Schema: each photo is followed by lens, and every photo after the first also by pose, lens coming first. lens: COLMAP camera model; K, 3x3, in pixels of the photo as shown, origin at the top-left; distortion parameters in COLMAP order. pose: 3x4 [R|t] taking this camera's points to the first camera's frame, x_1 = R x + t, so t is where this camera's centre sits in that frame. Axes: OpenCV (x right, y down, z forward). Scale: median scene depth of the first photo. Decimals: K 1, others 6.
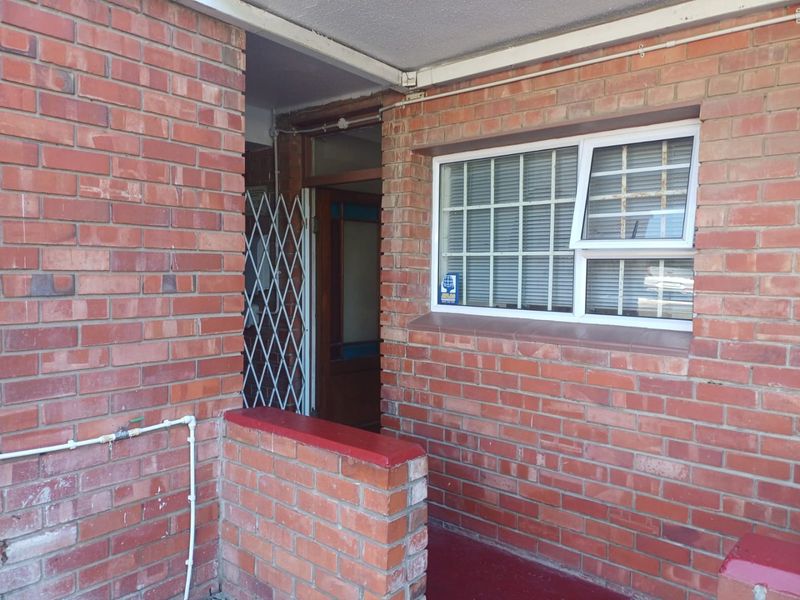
lens RADIAL K [[571.1, 0, 406.0], [0, 571.1, 299.5], [0, 0, 1]] dist [0.015854, -0.005552]
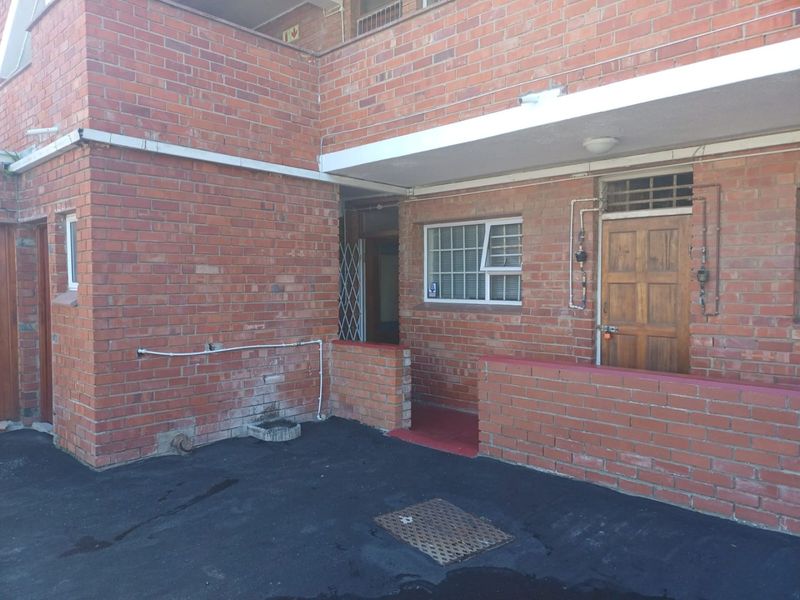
lens RADIAL K [[571.1, 0, 398.8], [0, 571.1, 300.3], [0, 0, 1]] dist [0.015854, -0.005552]
pose [[0.996476, -0.011299, -0.083119, 0.162057], [0.009680, 0.999756, -0.019853, 0.072928], [0.083323, 0.018978, 0.996342, -1.330975]]
